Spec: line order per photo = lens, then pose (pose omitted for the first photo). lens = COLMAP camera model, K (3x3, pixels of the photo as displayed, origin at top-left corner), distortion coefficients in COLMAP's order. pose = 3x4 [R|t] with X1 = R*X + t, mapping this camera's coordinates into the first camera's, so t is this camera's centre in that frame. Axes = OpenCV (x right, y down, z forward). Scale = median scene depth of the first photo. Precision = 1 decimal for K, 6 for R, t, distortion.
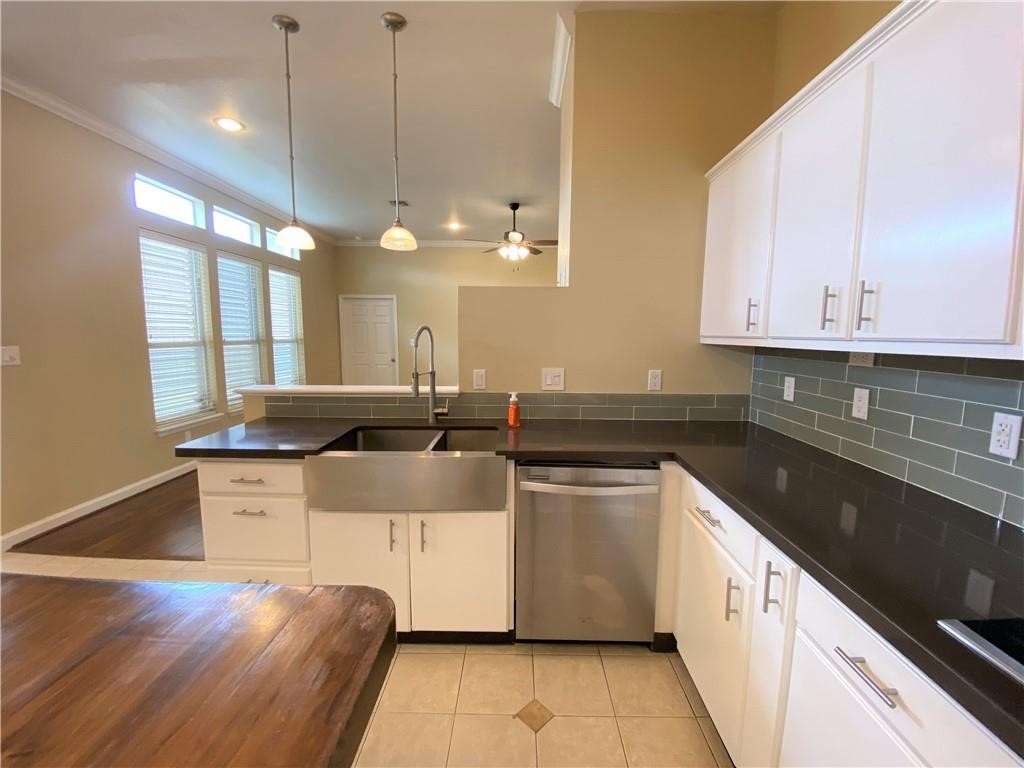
lens RADIAL K [[421.1, 0, 515.4], [0, 421.1, 380.2], [0, 0, 1]] dist [0.004432, -0.008958]
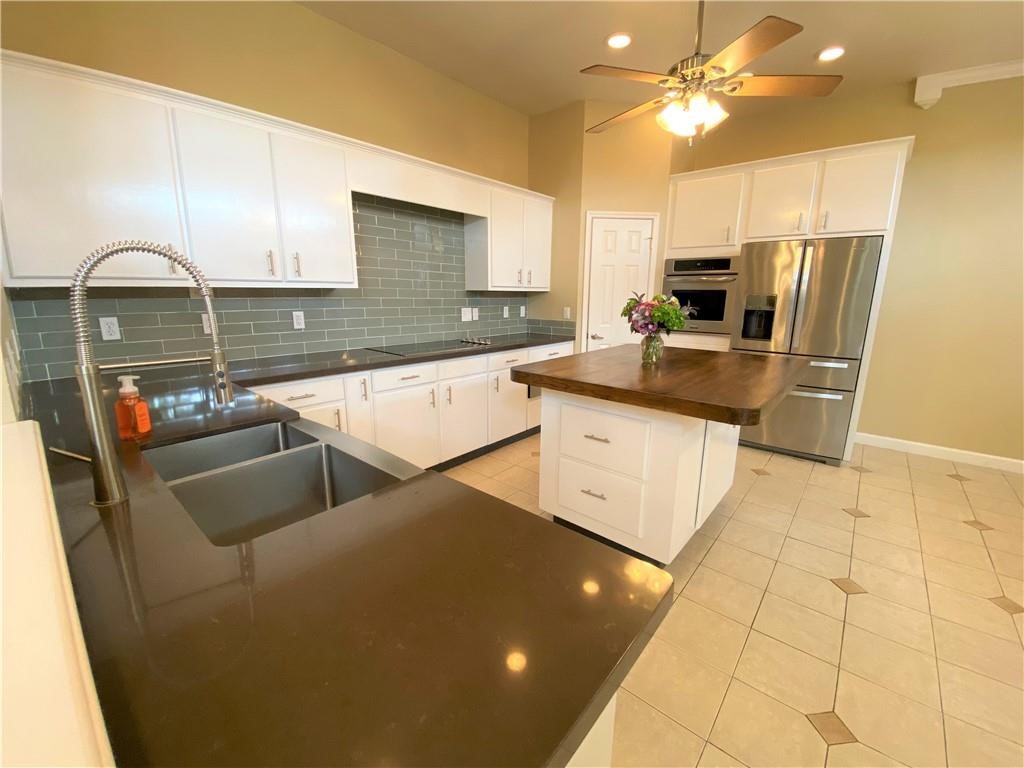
lens RADIAL K [[421.1, 0, 512.3], [0, 421.1, 379.9], [0, 0, 1]] dist [0.004432, -0.008958]
pose [[-0.780454, -0.144195, 0.608358, -0.379202], [0.054319, 0.953723, 0.295739, -0.055857], [-0.622849, 0.263855, -0.736505, 0.599070]]
